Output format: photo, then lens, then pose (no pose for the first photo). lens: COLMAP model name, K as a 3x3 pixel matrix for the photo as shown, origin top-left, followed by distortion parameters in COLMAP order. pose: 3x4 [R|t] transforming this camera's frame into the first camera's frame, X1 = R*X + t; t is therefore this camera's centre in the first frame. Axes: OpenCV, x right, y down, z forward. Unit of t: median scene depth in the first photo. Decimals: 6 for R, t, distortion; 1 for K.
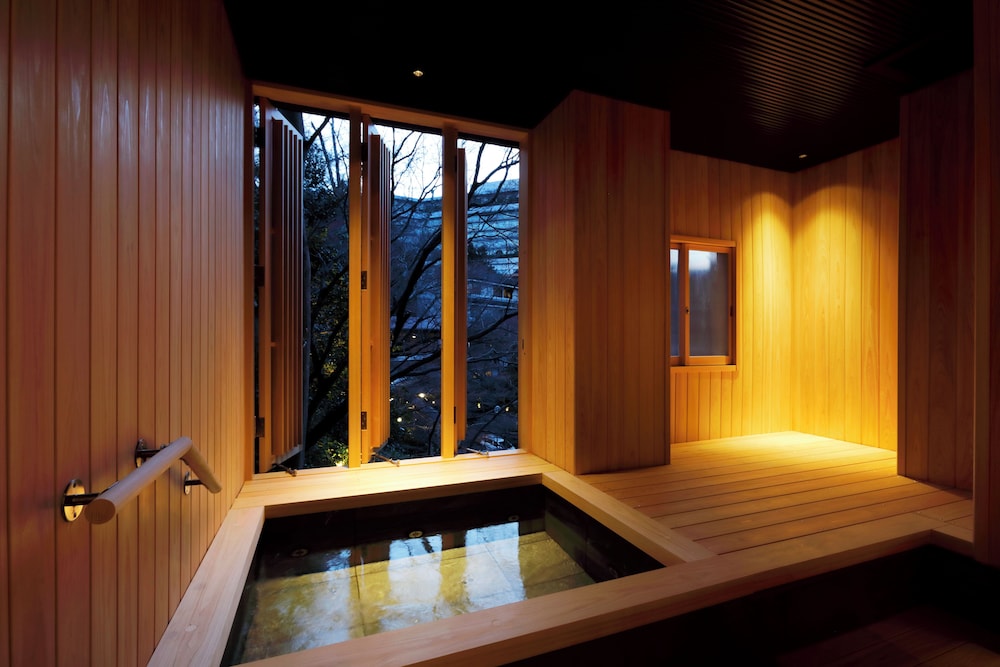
lens RADIAL K [[461.2, 0, 500.0], [0, 461.2, 333.5], [0, 0, 1]] dist [-0.002761, -0.000125]
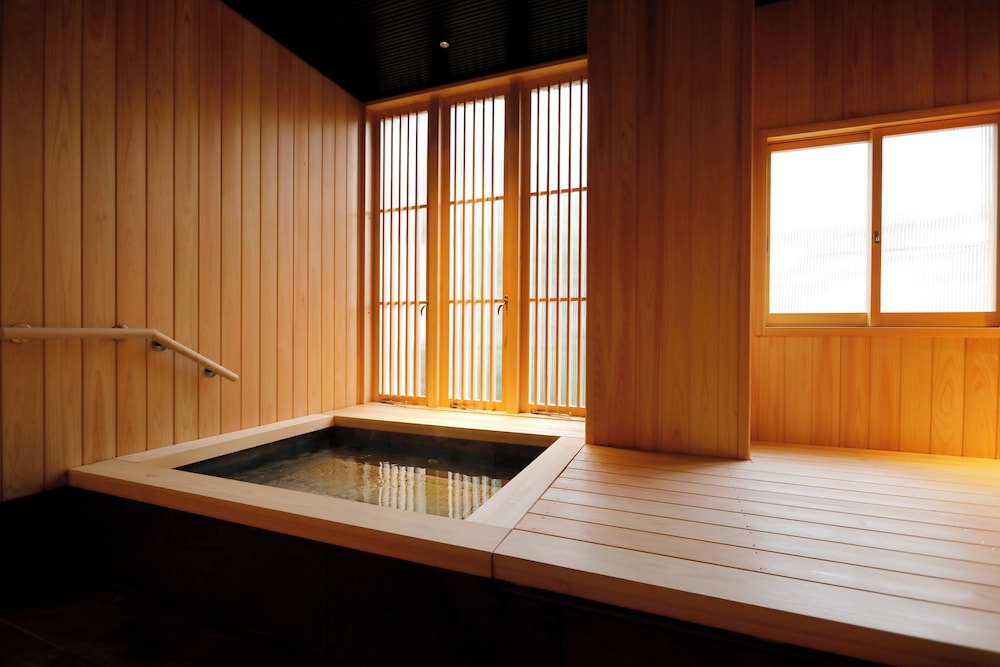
lens RADIAL K [[461.2, 0, 500.0], [0, 461.2, 333.5], [0, 0, 1]] dist [-0.002761, -0.000125]
pose [[0.730909, 0.004213, -0.682462, 0.602259], [0.001452, 0.999969, 0.007729, 0.095225], [0.682473, -0.006640, 0.730880, 0.265842]]
